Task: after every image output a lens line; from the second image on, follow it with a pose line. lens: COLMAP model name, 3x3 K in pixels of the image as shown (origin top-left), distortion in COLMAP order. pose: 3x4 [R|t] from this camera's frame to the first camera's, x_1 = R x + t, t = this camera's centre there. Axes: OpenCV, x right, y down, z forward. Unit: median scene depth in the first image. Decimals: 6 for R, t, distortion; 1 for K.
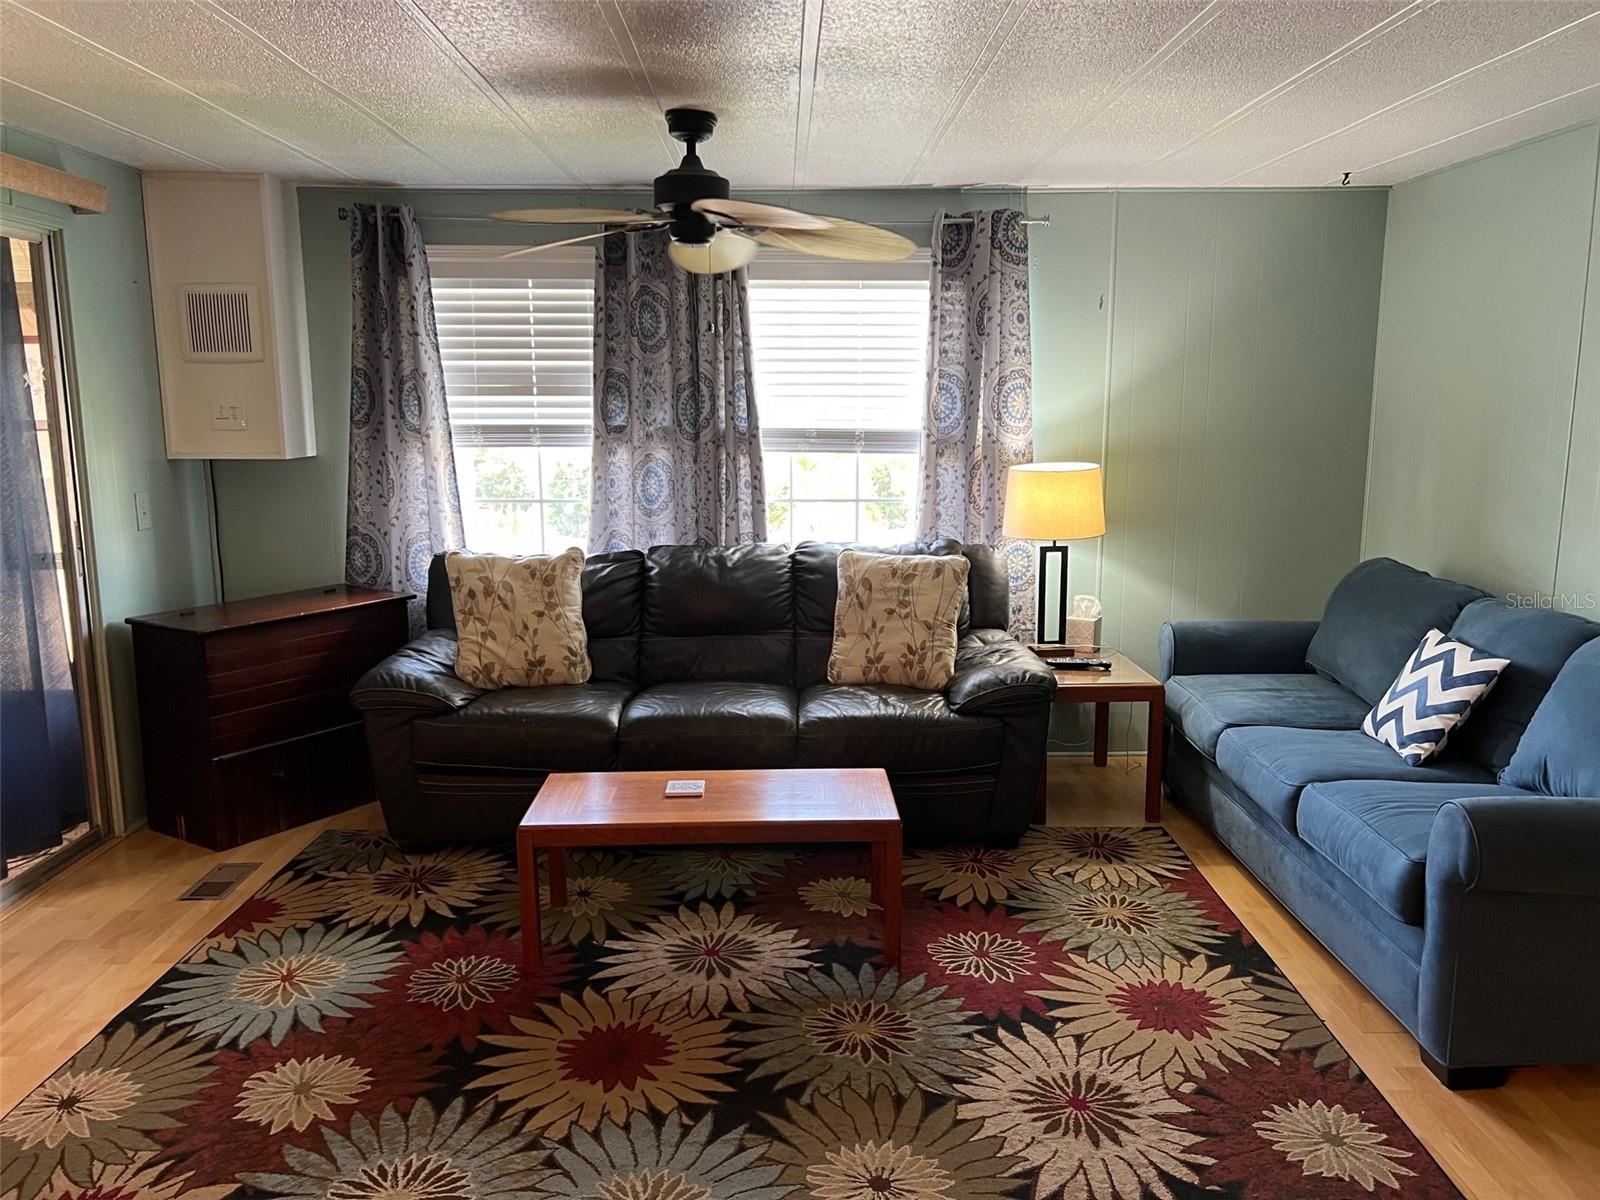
lens RADIAL K [[1213.7, 0, 810.6], [0, 1213.7, 600.8], [0, 0, 1]] dist [0.060911, -0.064635]
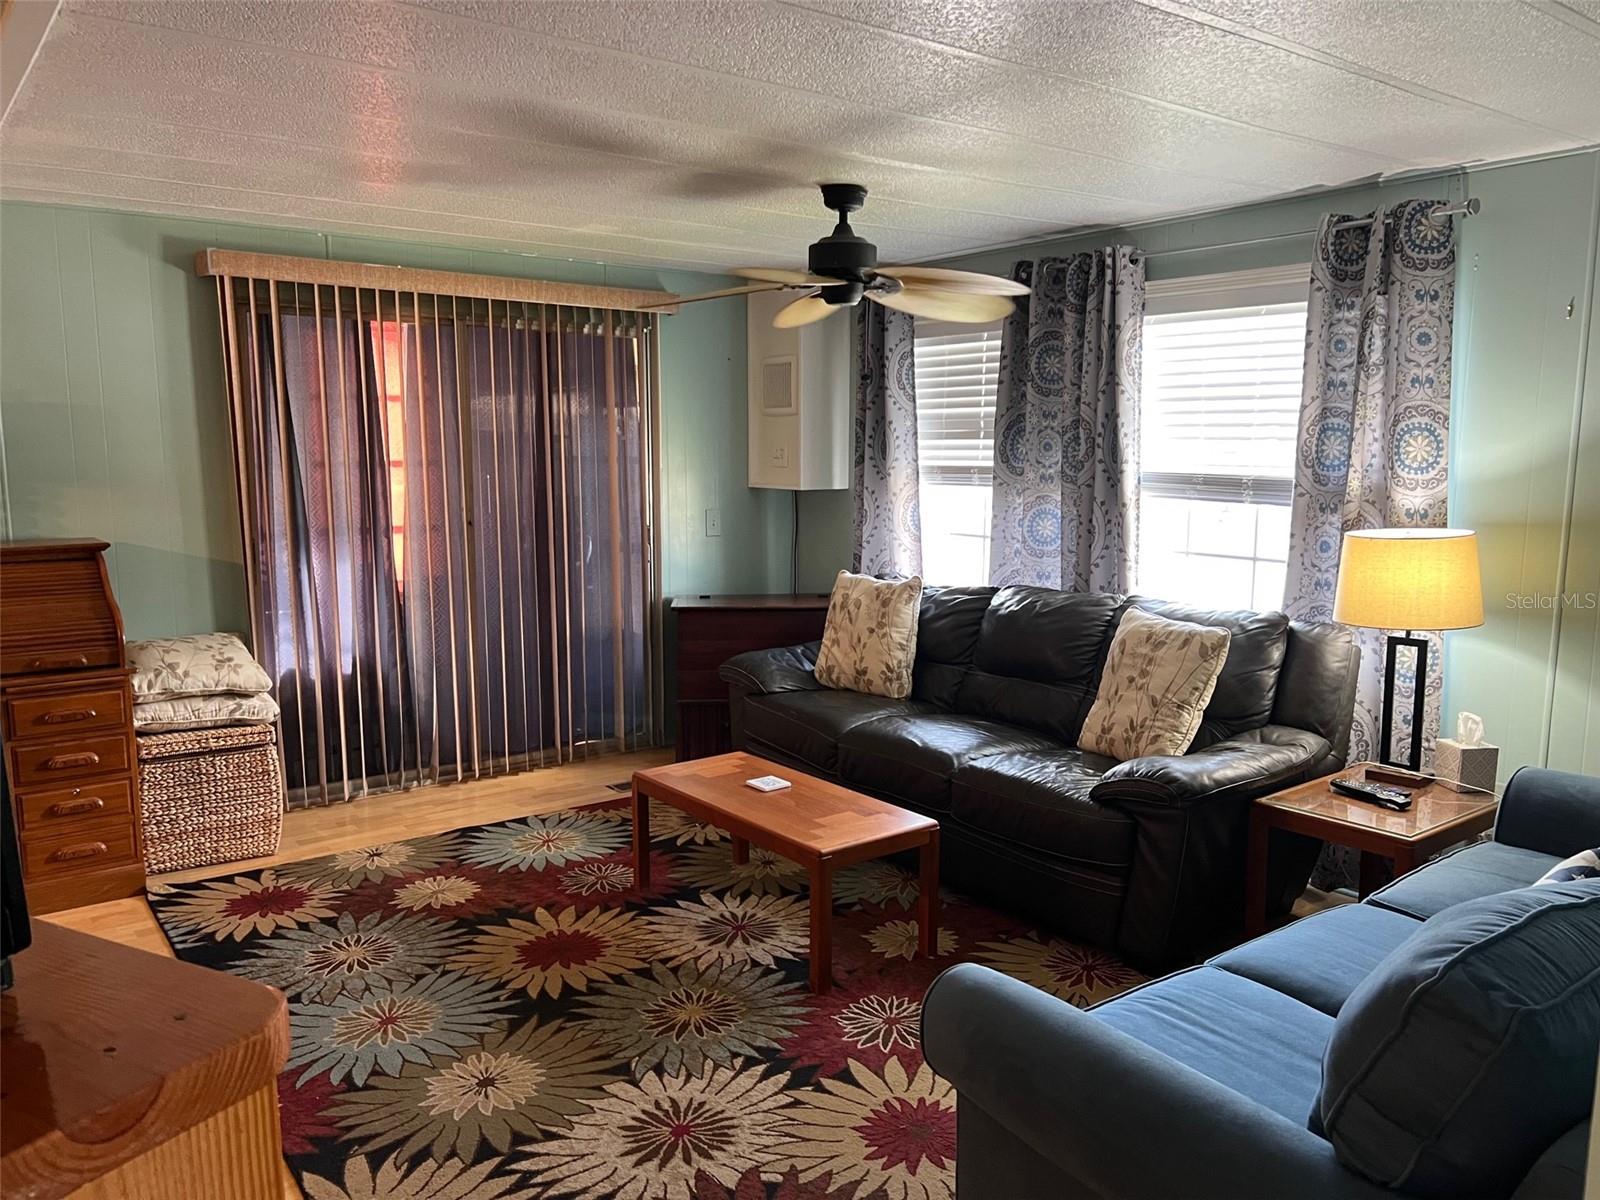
lens RADIAL K [[1213.7, 0, 794.5], [0, 1213.7, 609.0], [0, 0, 1]] dist [0.060911, -0.064635]
pose [[0.583558, 0.114518, -0.803956, 0.693258], [-0.137176, 0.989681, 0.041403, -0.049643], [0.800401, 0.086123, 0.593246, 0.287897]]
